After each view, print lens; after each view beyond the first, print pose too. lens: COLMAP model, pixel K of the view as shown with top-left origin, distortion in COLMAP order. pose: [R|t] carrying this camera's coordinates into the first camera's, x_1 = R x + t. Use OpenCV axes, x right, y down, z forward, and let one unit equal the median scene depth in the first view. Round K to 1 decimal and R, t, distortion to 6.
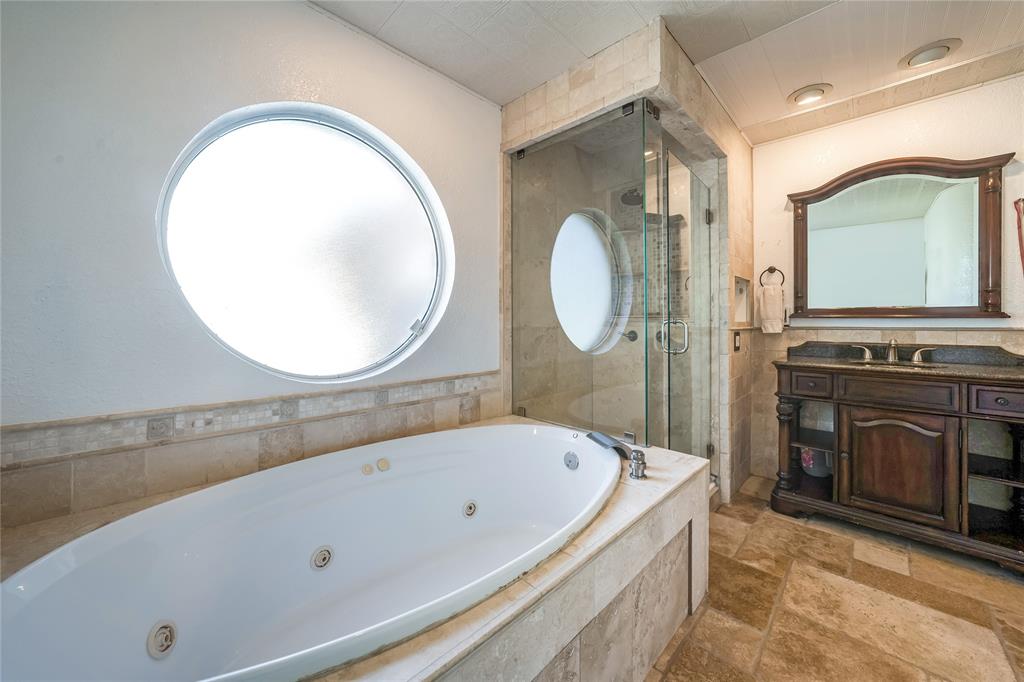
lens RADIAL K [[376.2, 0, 504.2], [0, 376.2, 322.9], [0, 0, 1]] dist [-0.009587, 0.001212]
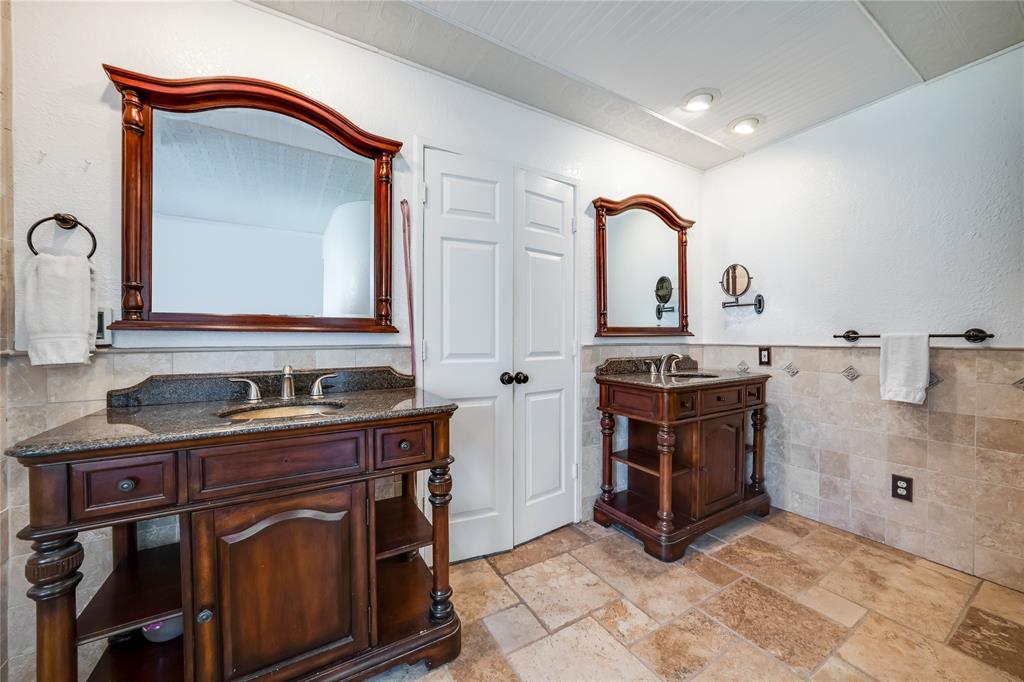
lens RADIAL K [[376.2, 0, 514.2], [0, 376.2, 340.5], [0, 0, 1]] dist [-0.009587, 0.001212]
pose [[0.248515, -0.009814, 0.968578, 0.496594], [0.002244, 0.999952, 0.009556, -0.002908], [-0.968625, -0.000201, 0.248525, 0.445921]]
